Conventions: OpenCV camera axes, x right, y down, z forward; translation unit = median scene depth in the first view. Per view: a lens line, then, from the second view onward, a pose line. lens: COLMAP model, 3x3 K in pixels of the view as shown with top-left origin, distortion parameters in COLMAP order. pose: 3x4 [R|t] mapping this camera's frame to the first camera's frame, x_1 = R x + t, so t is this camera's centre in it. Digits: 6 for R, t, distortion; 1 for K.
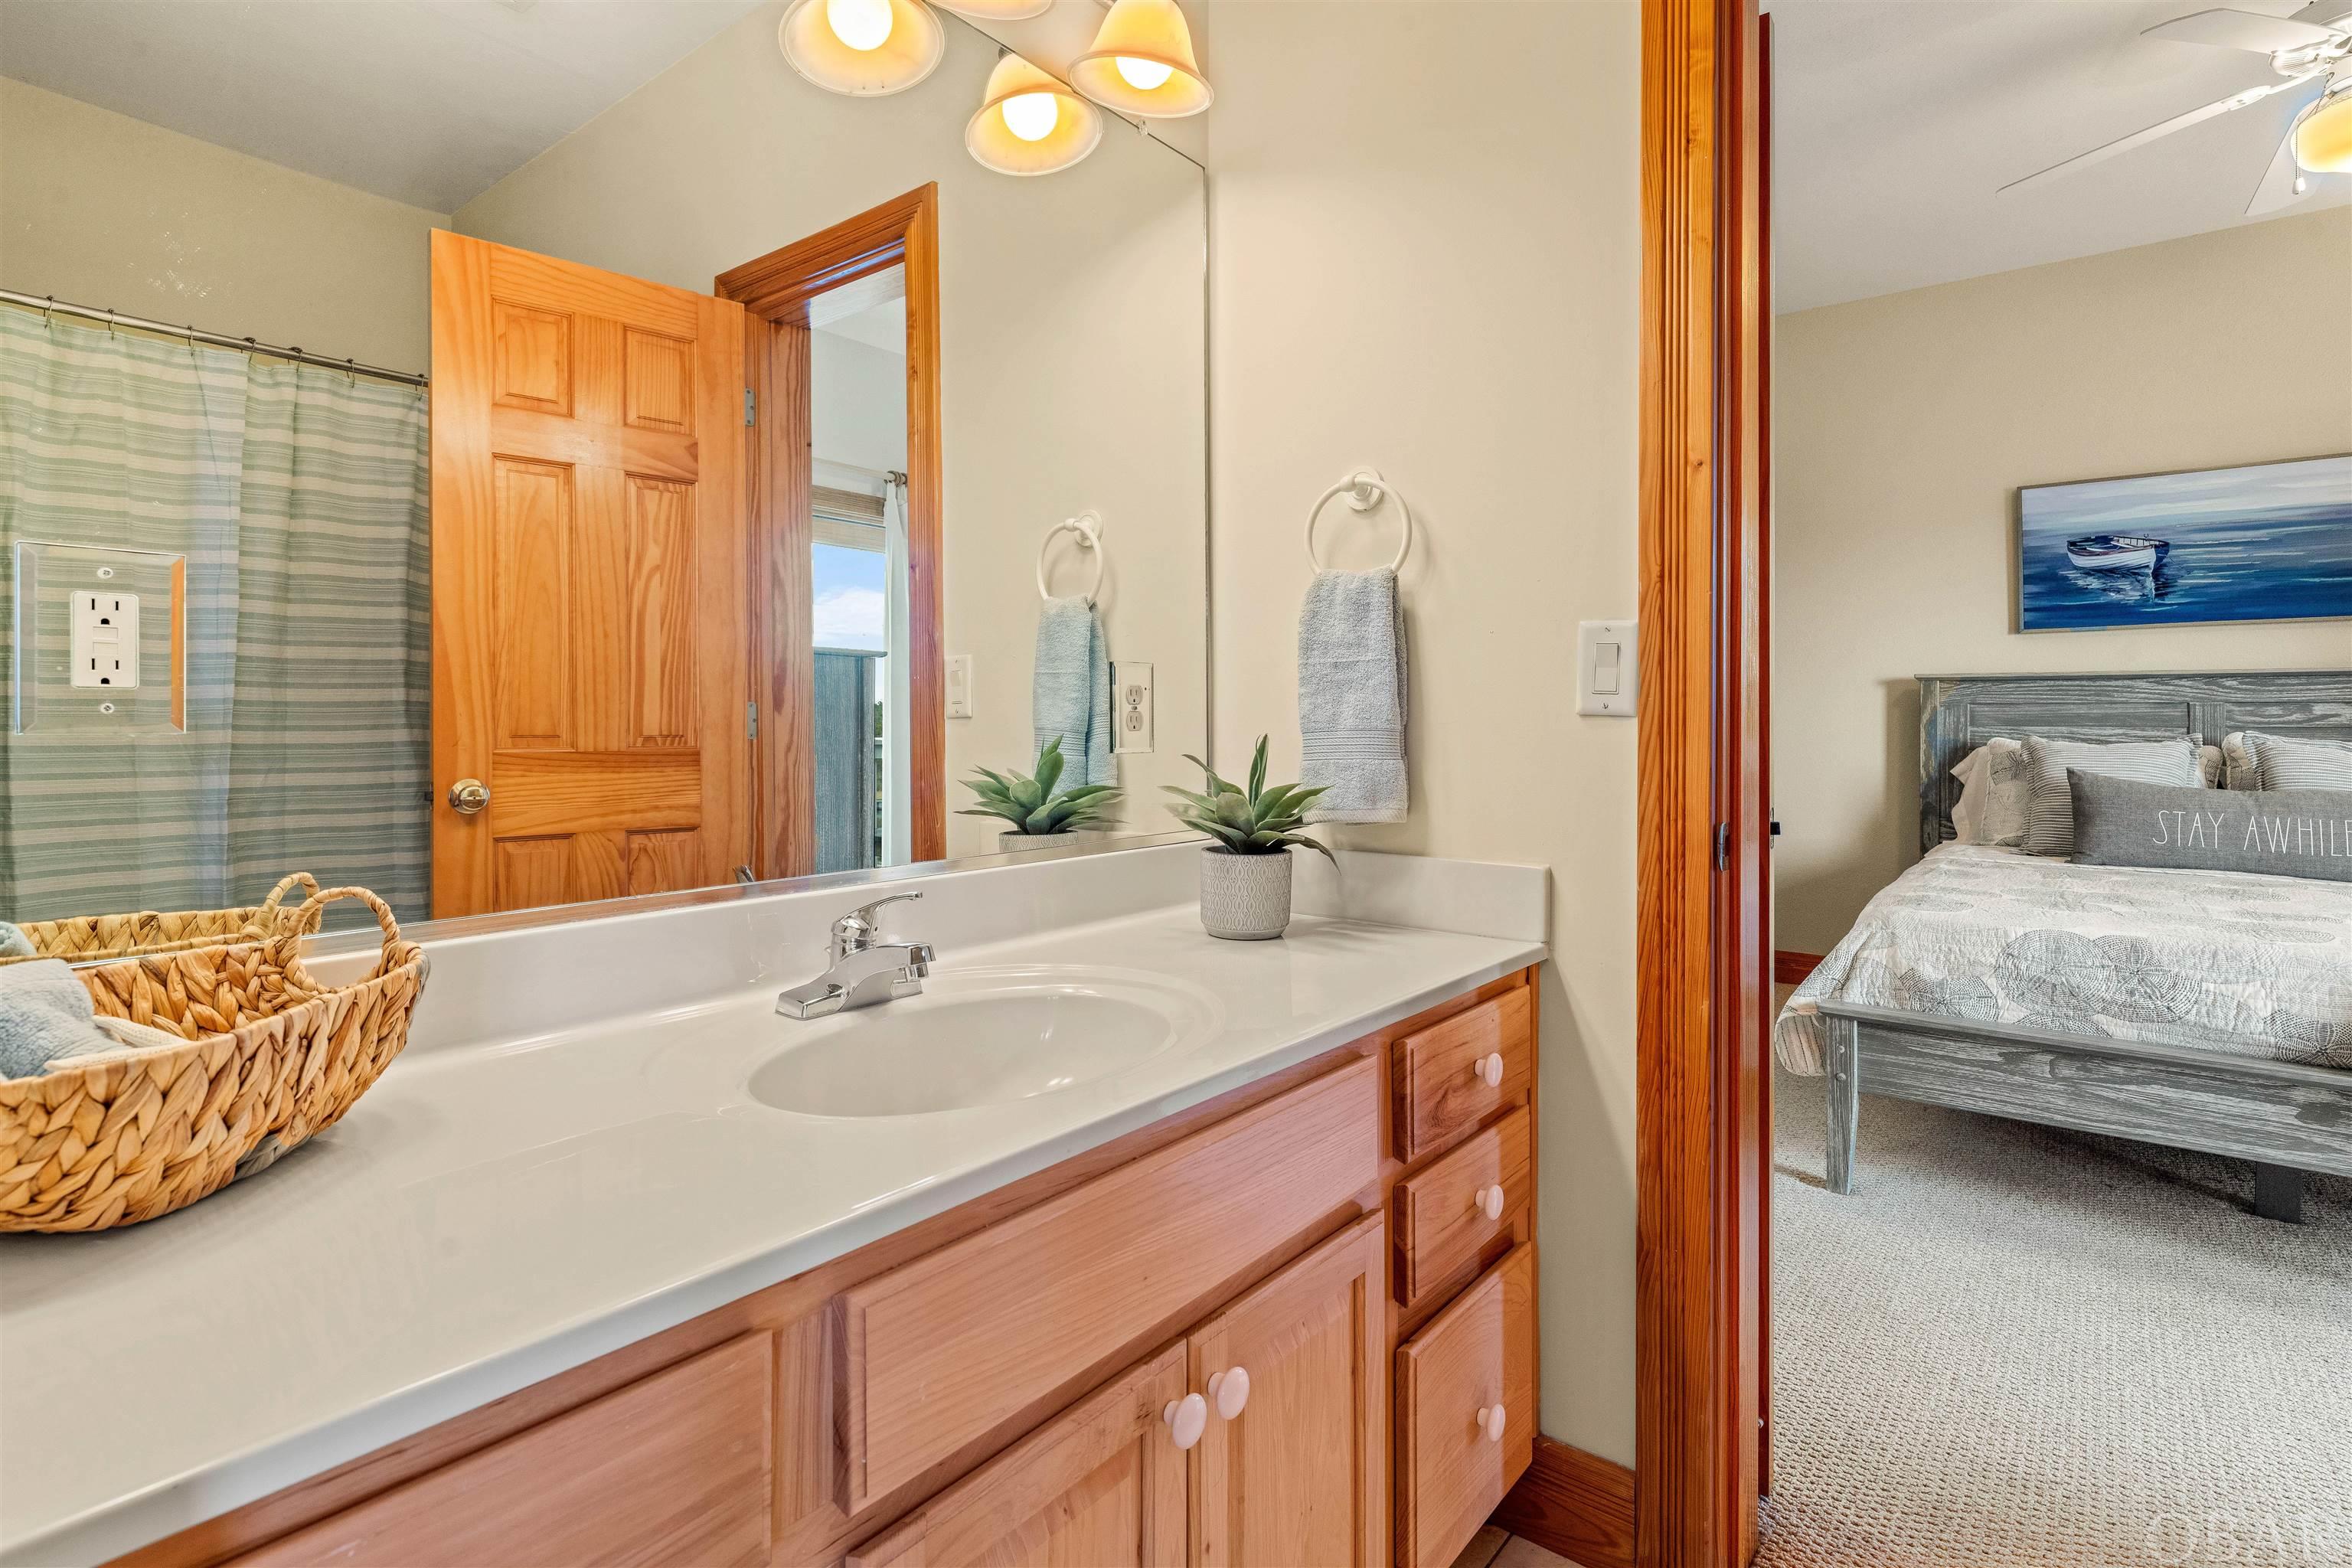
lens RADIAL K [[1144.6, 0, 1256.1], [0, 1144.6, 737.6], [0, 0, 1]] dist [-0.002546, 0.002243]
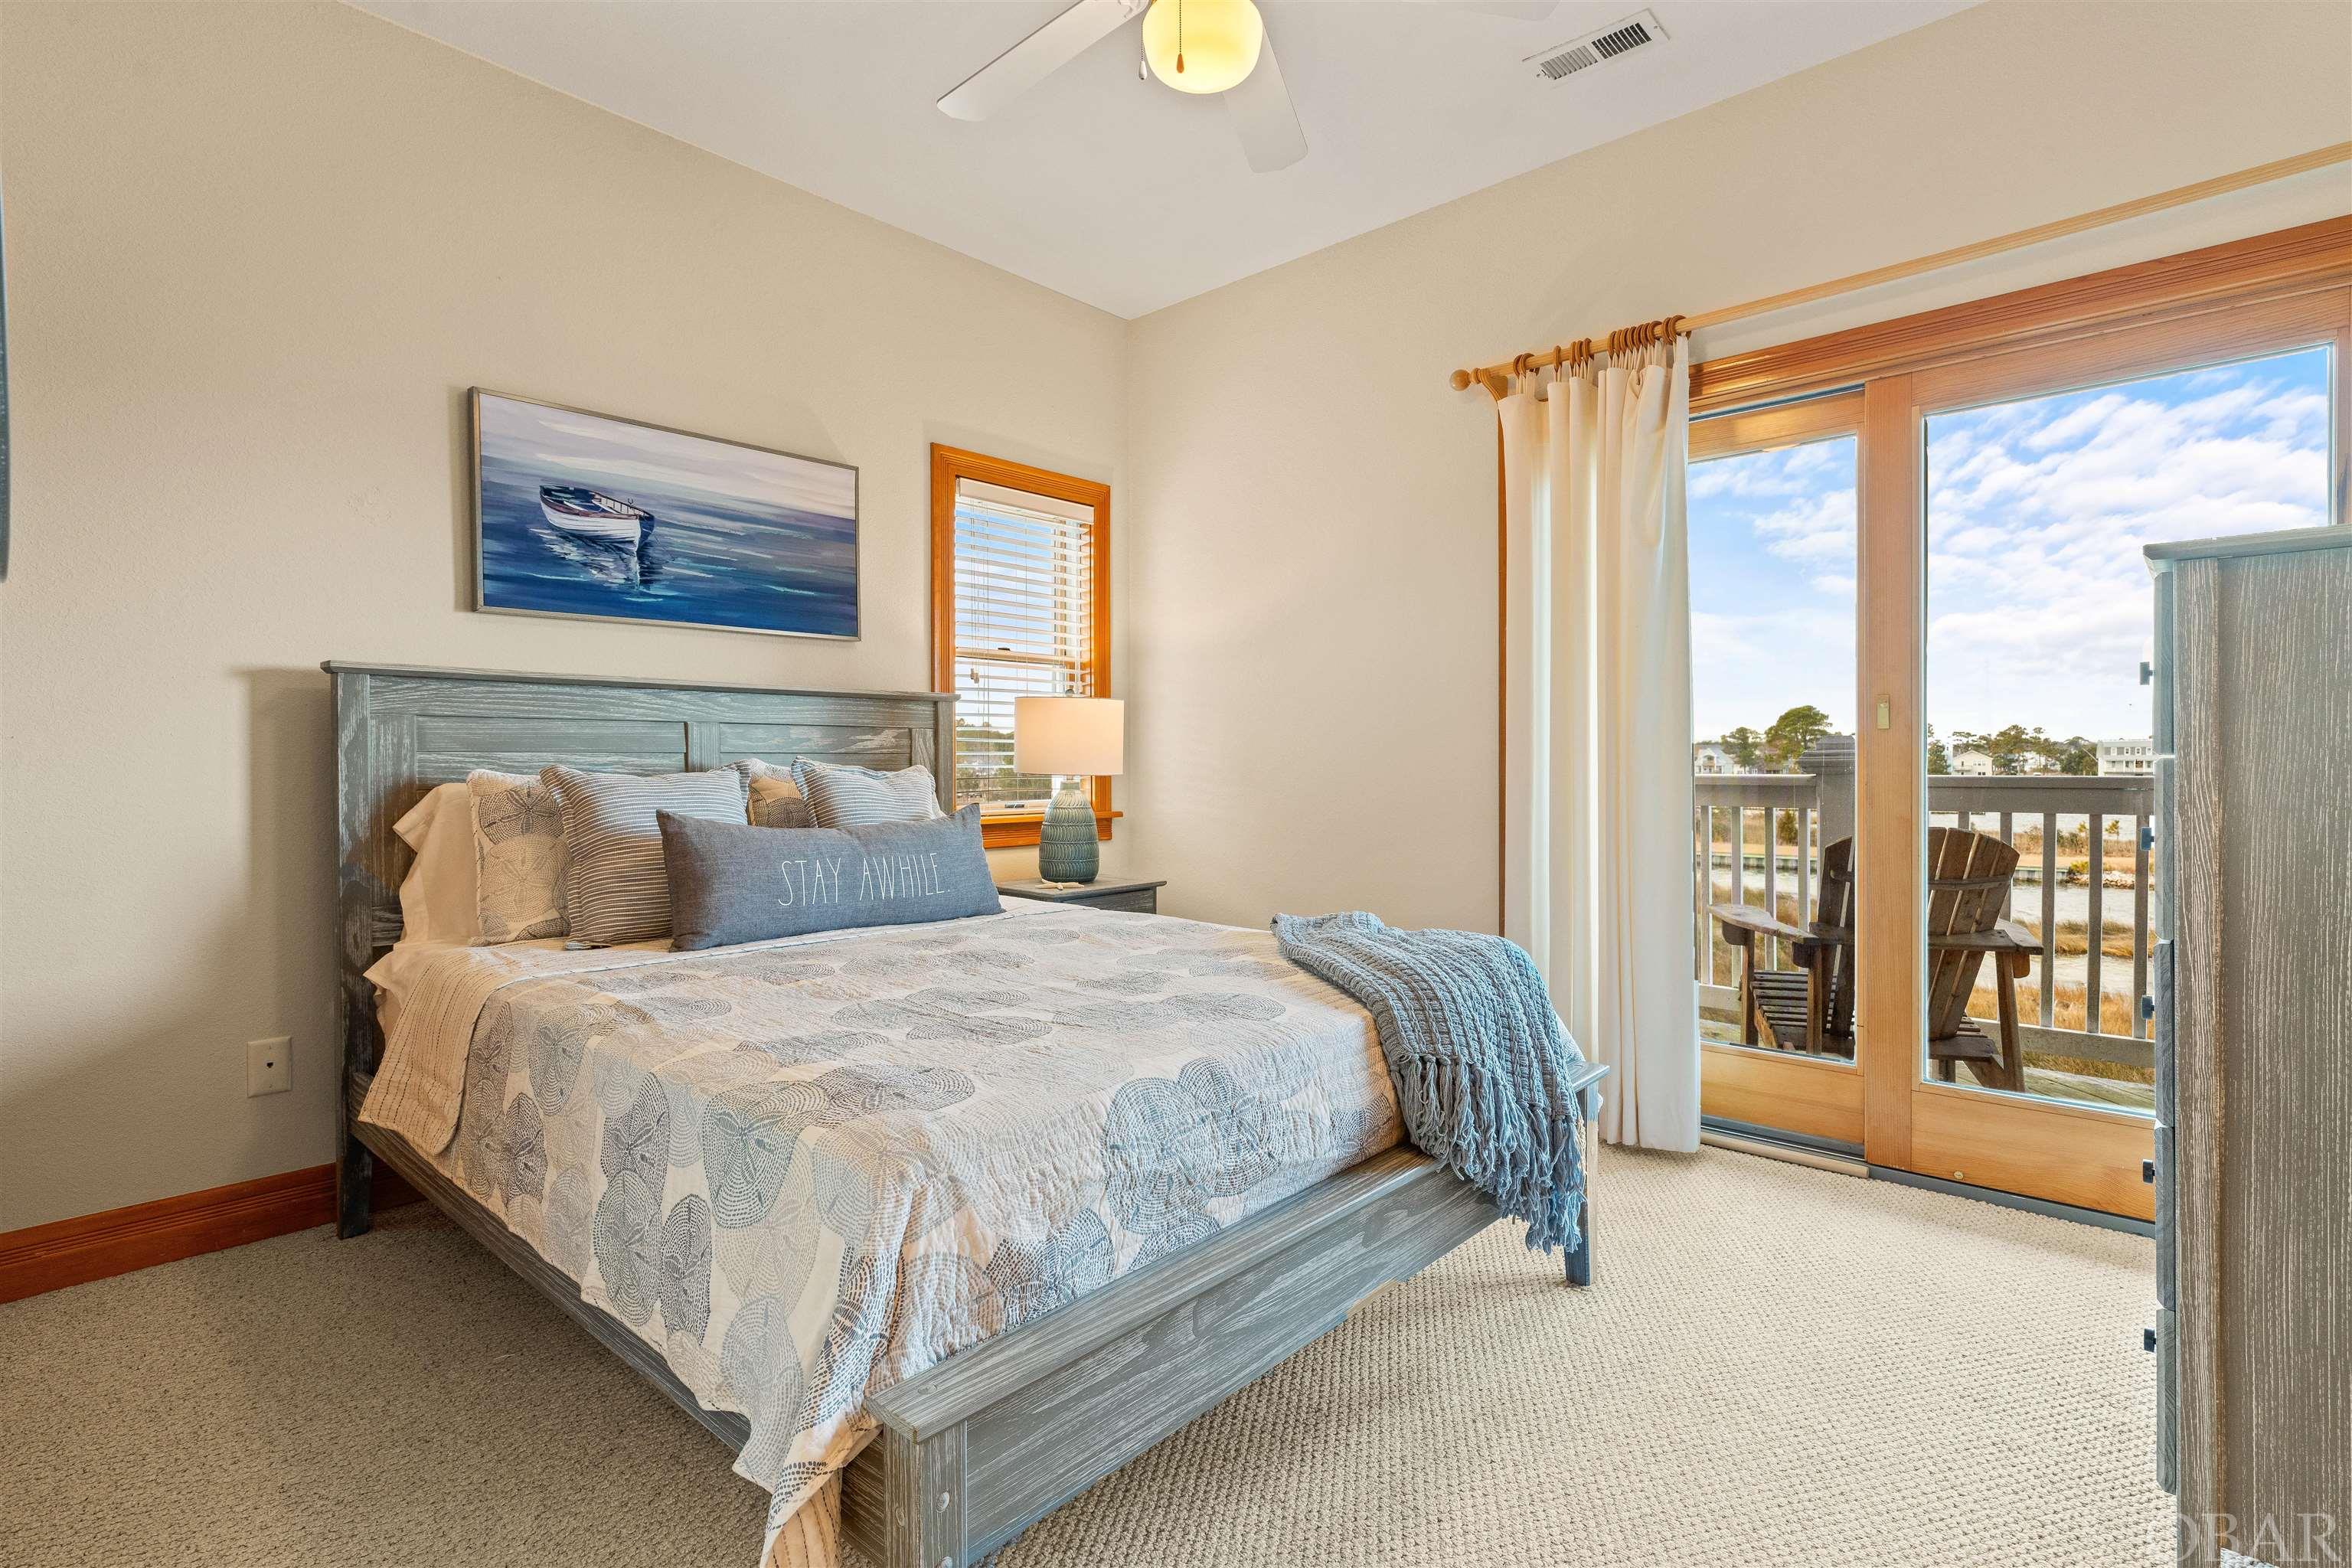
lens RADIAL K [[1144.6, 0, 1189.6], [0, 1144.6, 771.0], [0, 0, 1]] dist [-0.002546, 0.002243]
pose [[0.127914, -0.011961, 0.991713, 0.068671], [0.017881, 0.999793, 0.009752, 0.001740], [-0.991624, 0.016485, 0.128101, 0.524350]]
